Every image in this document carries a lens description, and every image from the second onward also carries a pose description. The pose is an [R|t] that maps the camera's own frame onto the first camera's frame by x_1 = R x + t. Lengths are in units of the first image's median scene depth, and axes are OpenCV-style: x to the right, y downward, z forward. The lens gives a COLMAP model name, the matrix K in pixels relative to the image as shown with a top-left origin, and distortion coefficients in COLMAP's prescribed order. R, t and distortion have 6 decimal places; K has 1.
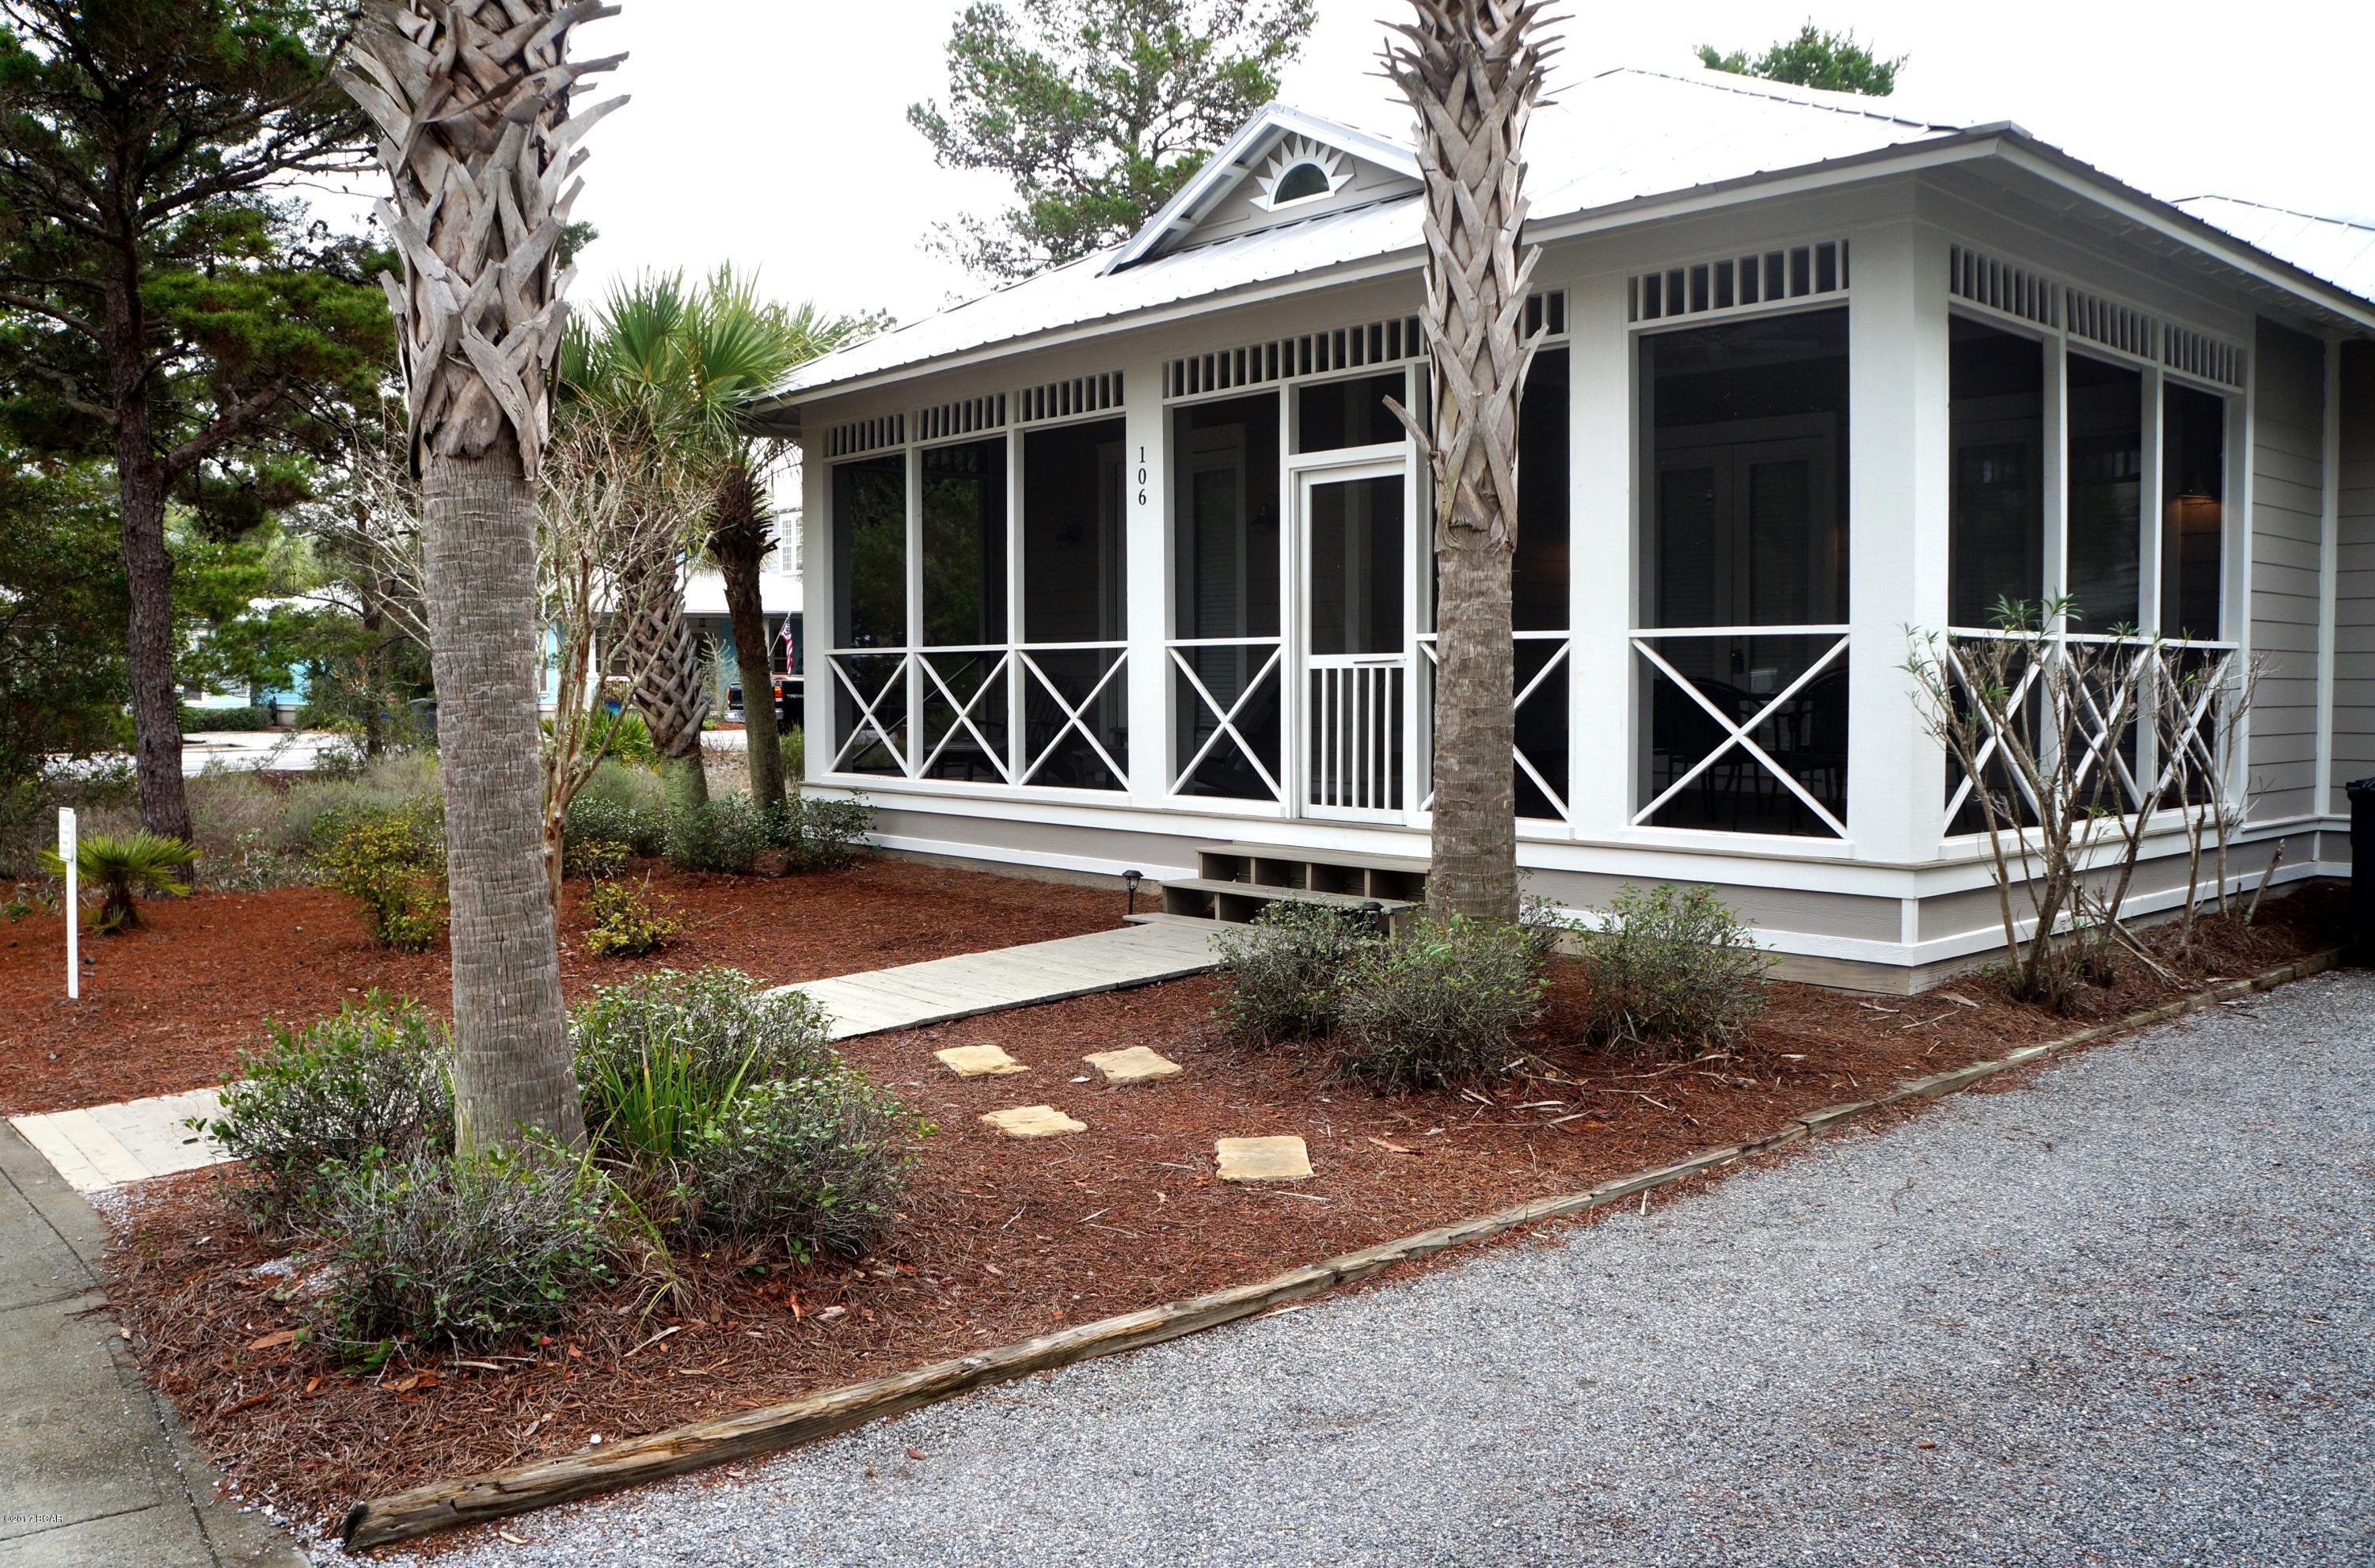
lens RADIAL K [[1908.8, 0, 1177.9], [0, 1908.8, 785.6], [0, 0, 1]] dist [-0.156695, 0.090206]
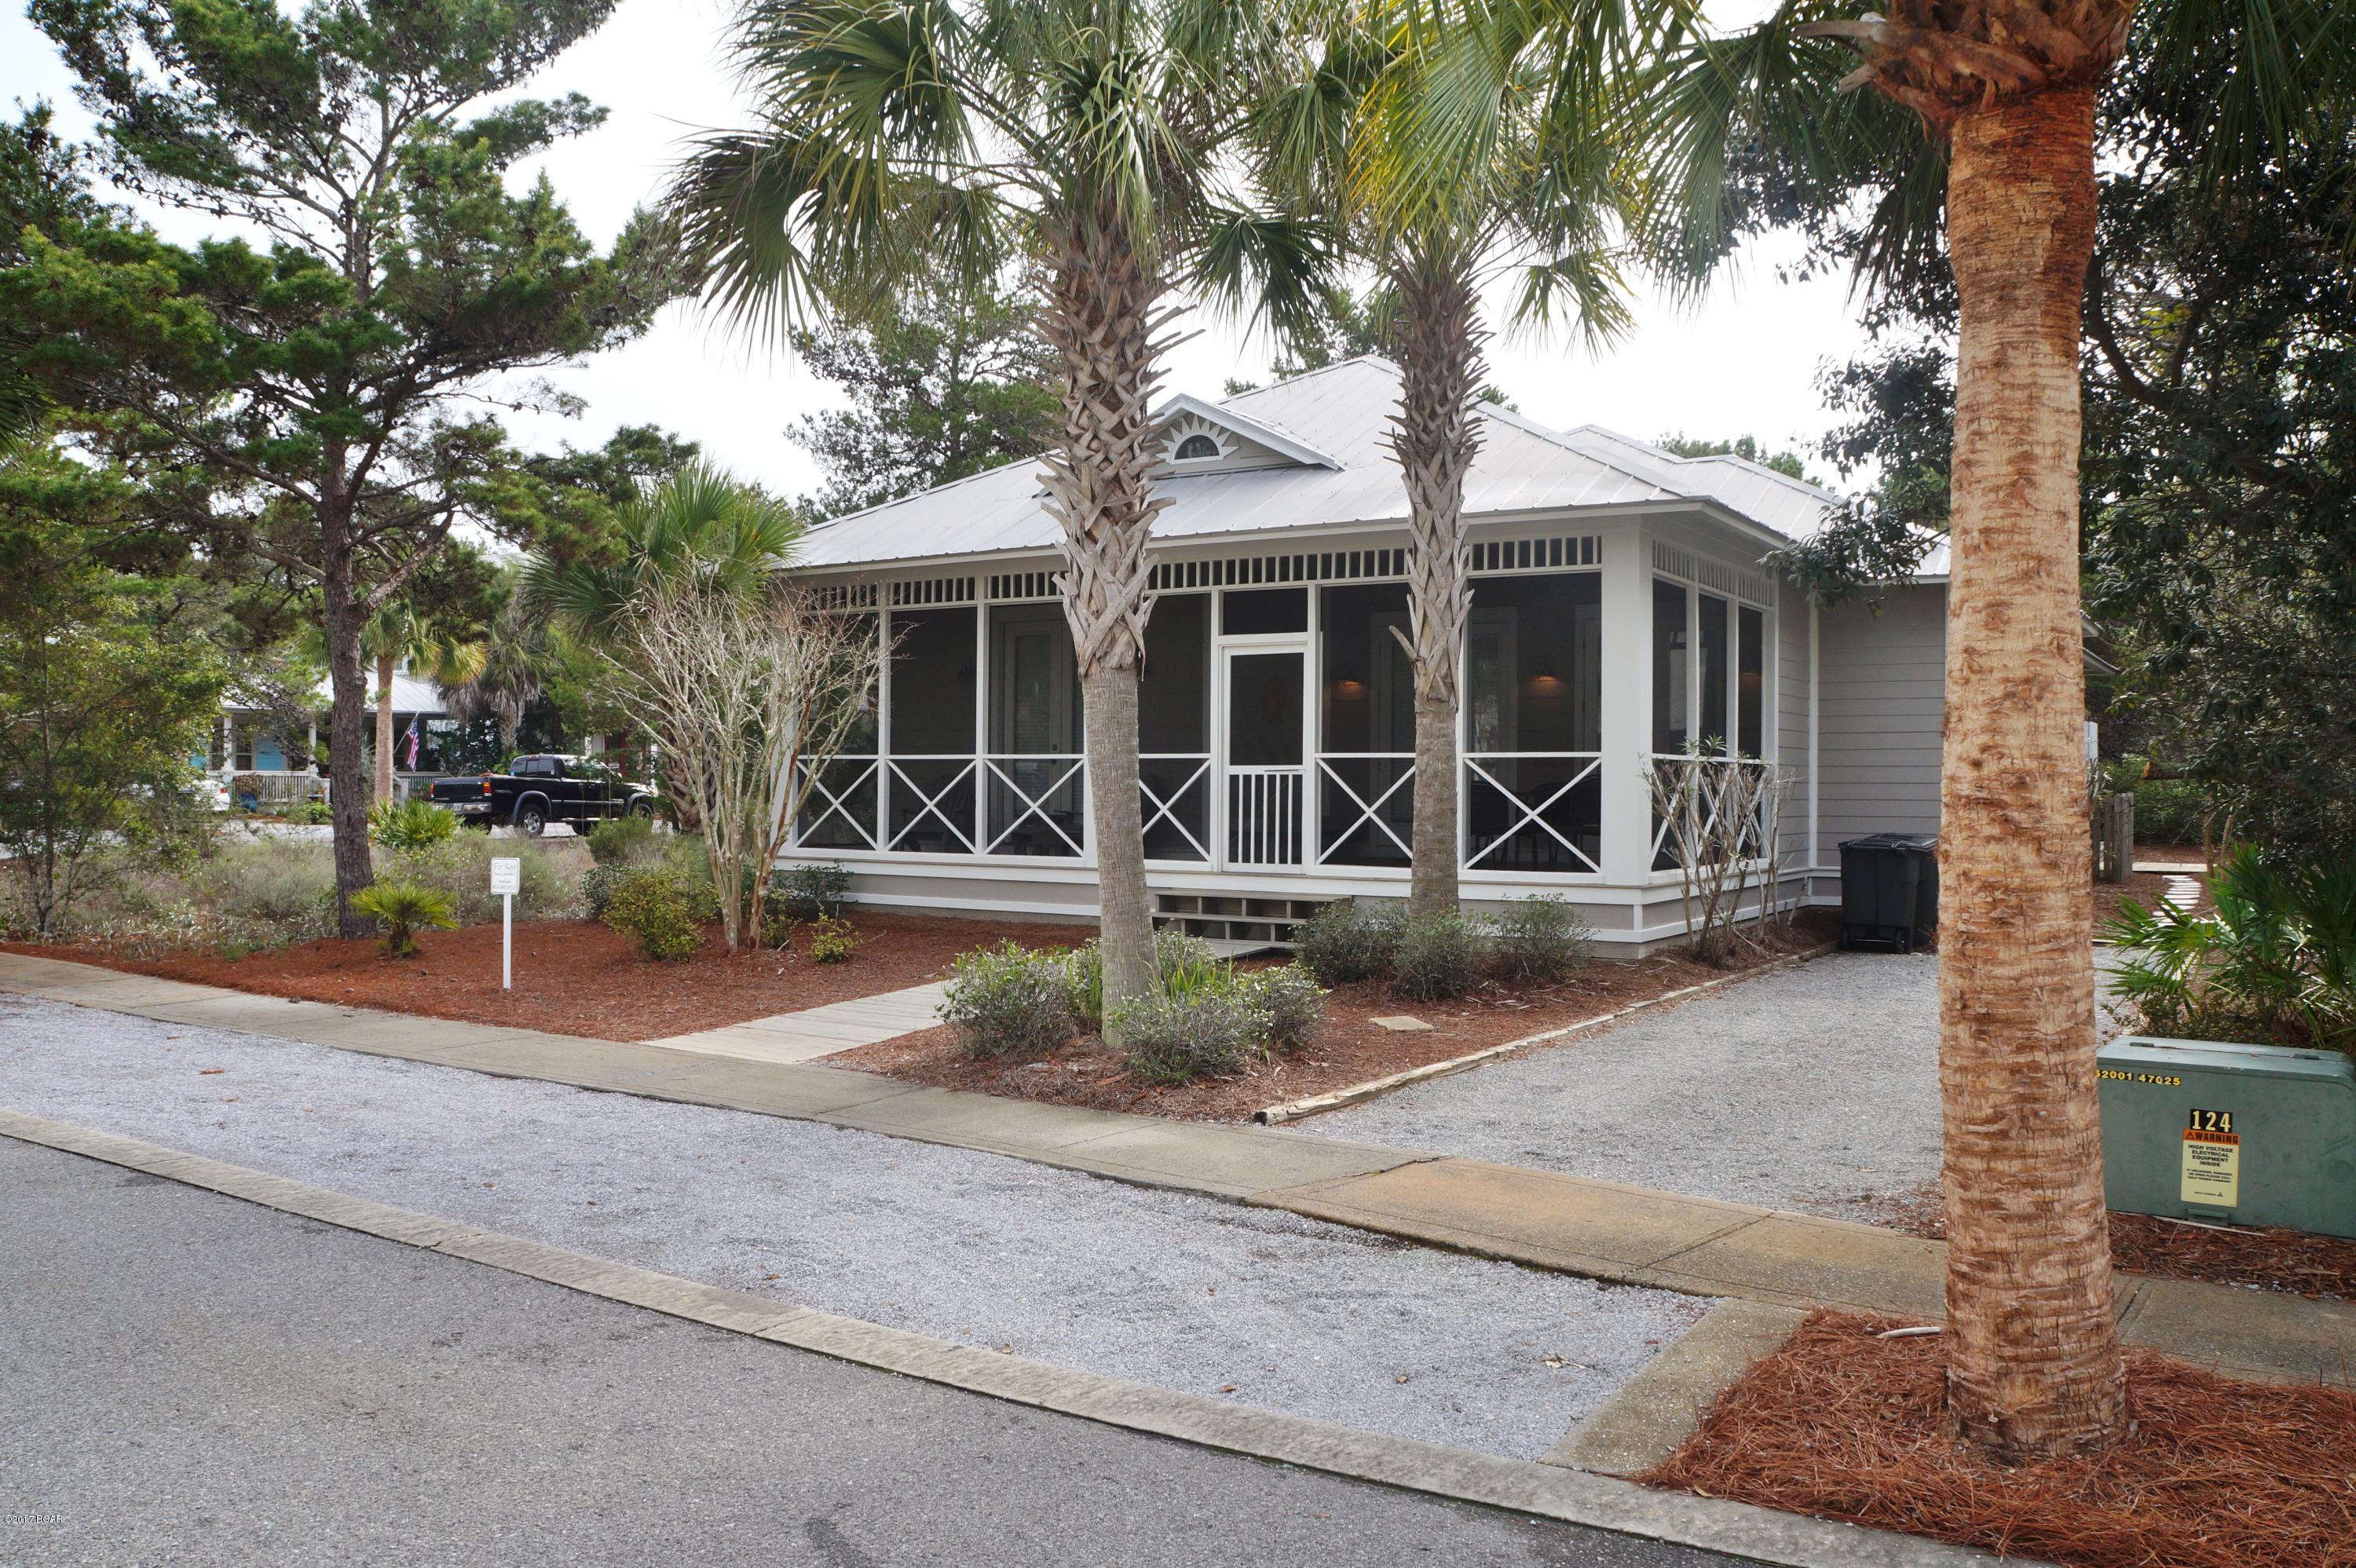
lens RADIAL K [[1893.5, 0, 1163.9], [0, 1893.5, 788.3], [0, 0, 1]] dist [-0.156695, 0.090206]
pose [[0.961538, 0.007902, 0.274558, -0.402777], [0.006611, 0.998631, -0.051896, 0.028918], [-0.274593, 0.051715, 0.960169, -0.453351]]
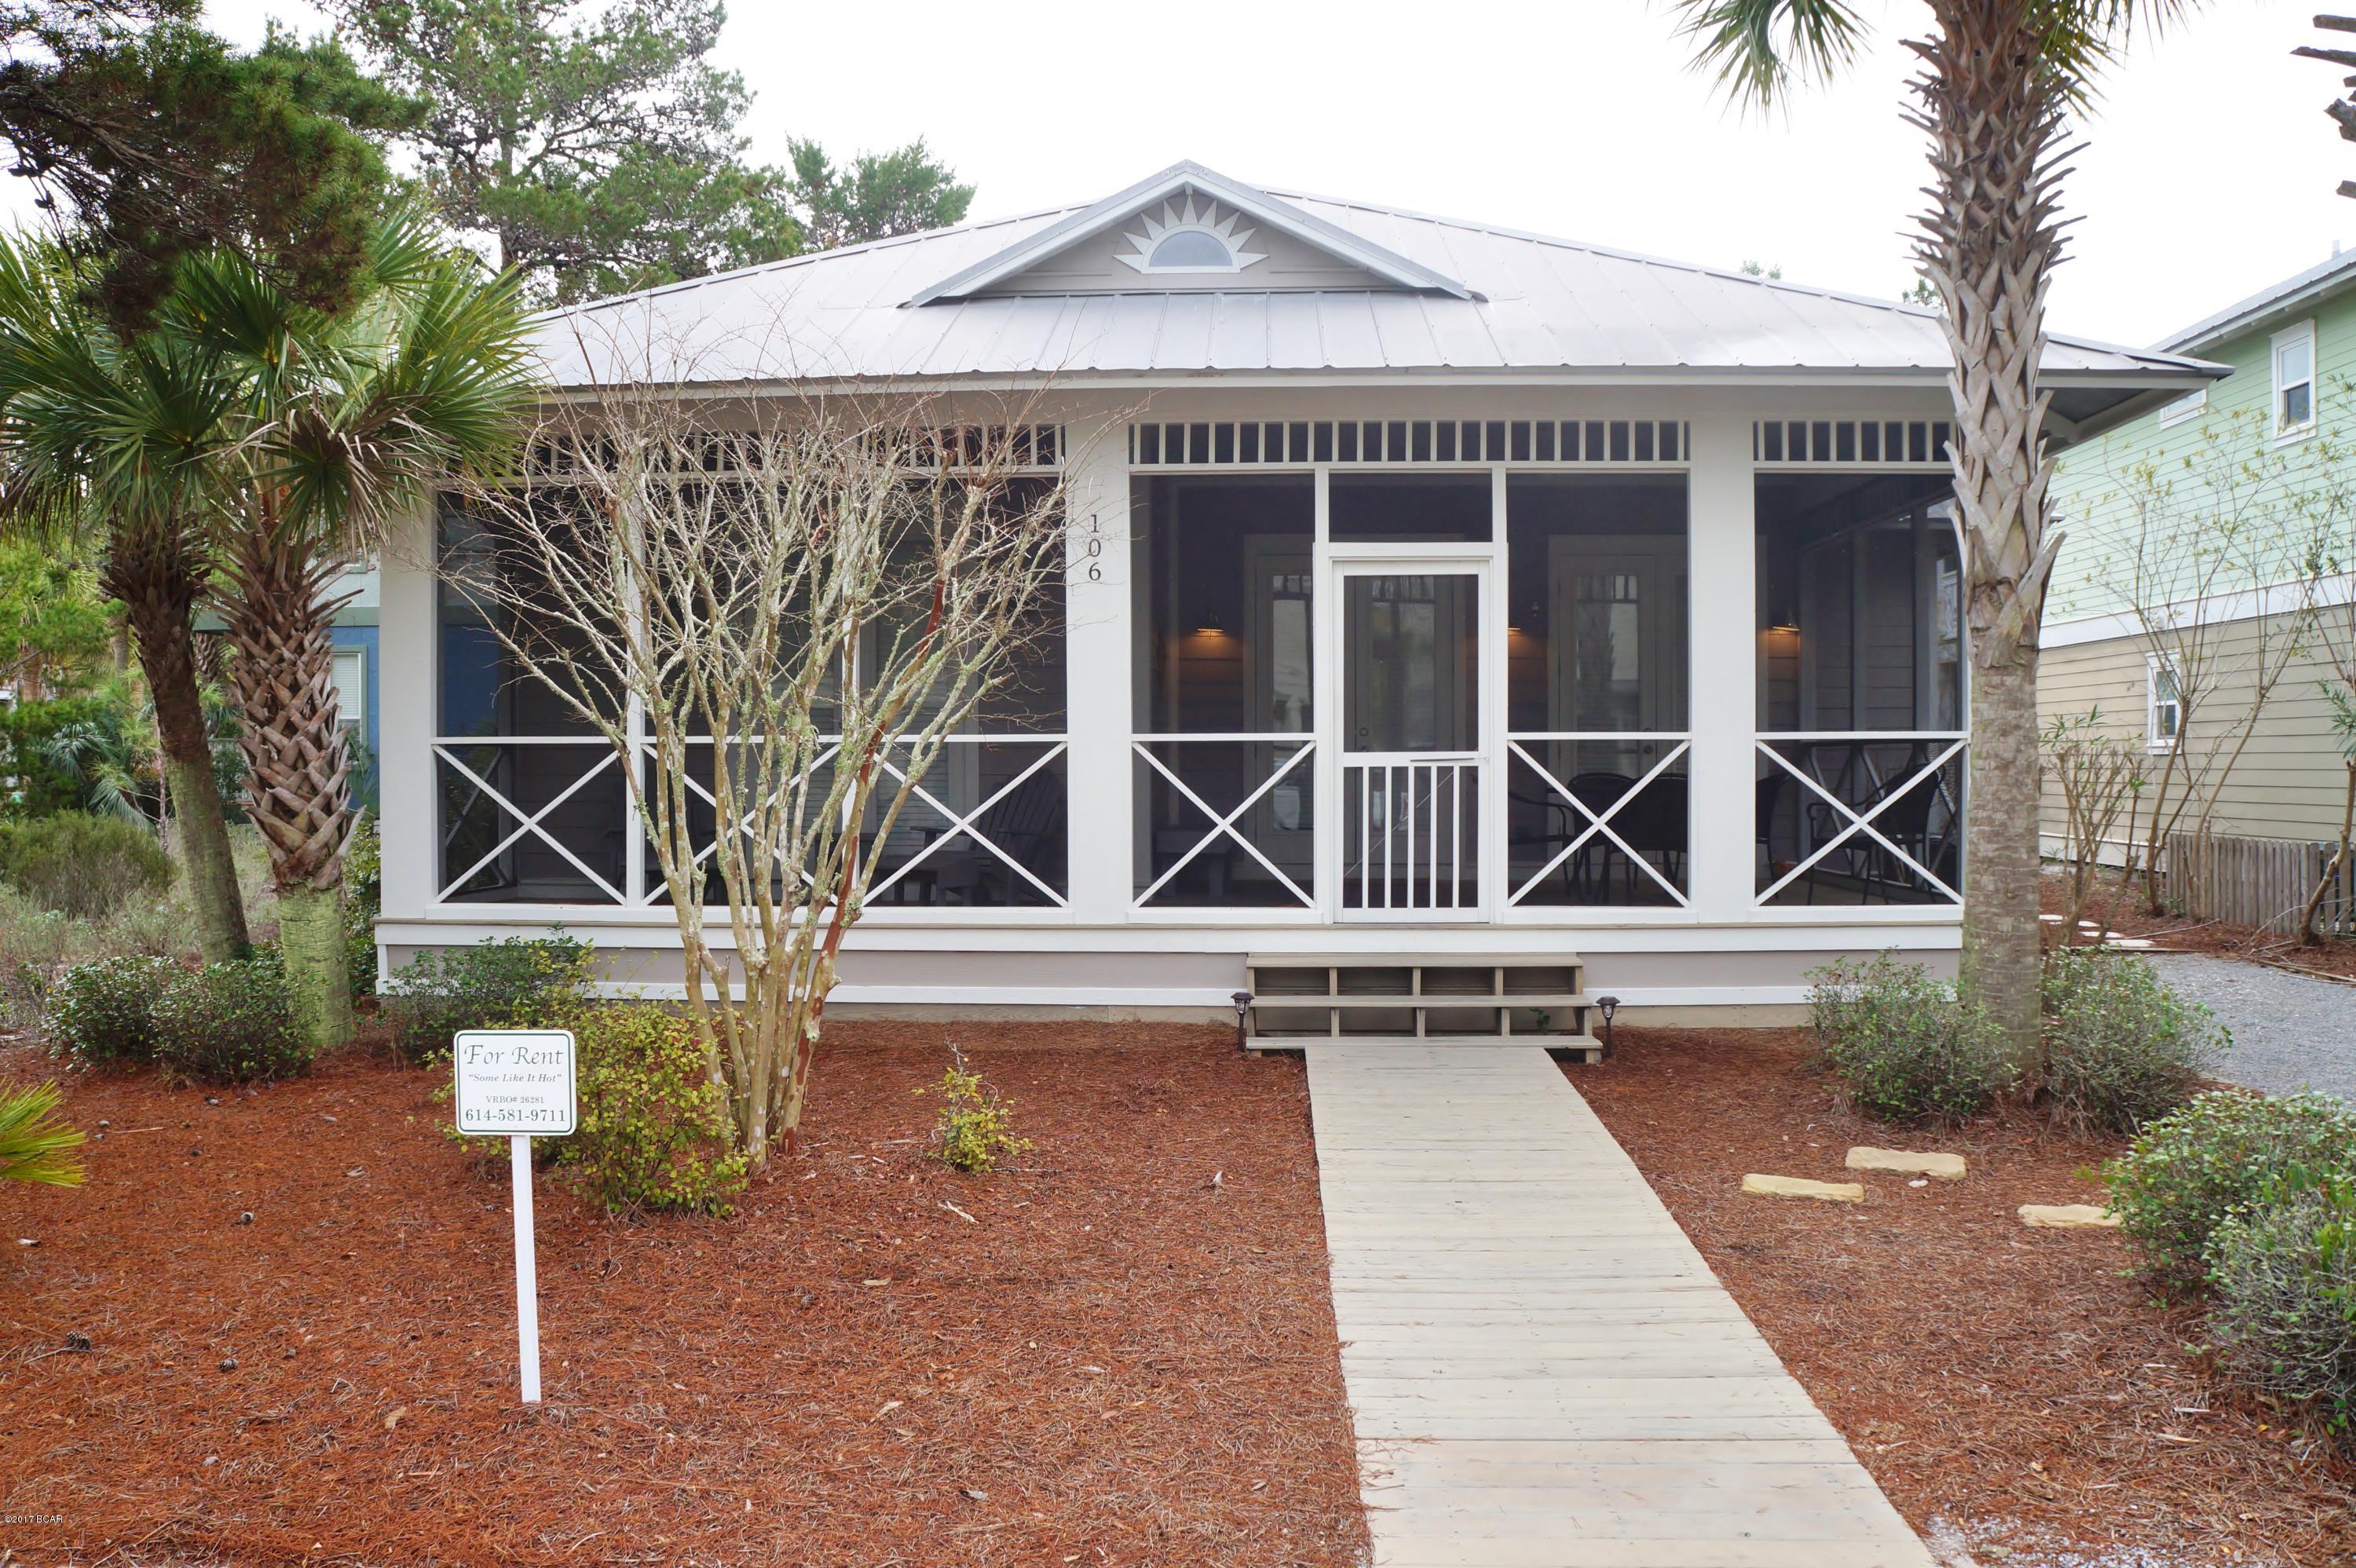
lens RADIAL K [[1893.5, 0, 1179.9], [0, 1893.5, 765.0], [0, 0, 1]] dist [-0.156695, 0.090206]
pose [[0.702813, 0.000535, 0.711374, -0.666991], [0.040021, 0.998386, -0.040290, -0.027189], [-0.710248, 0.056786, 0.701658, 0.392633]]
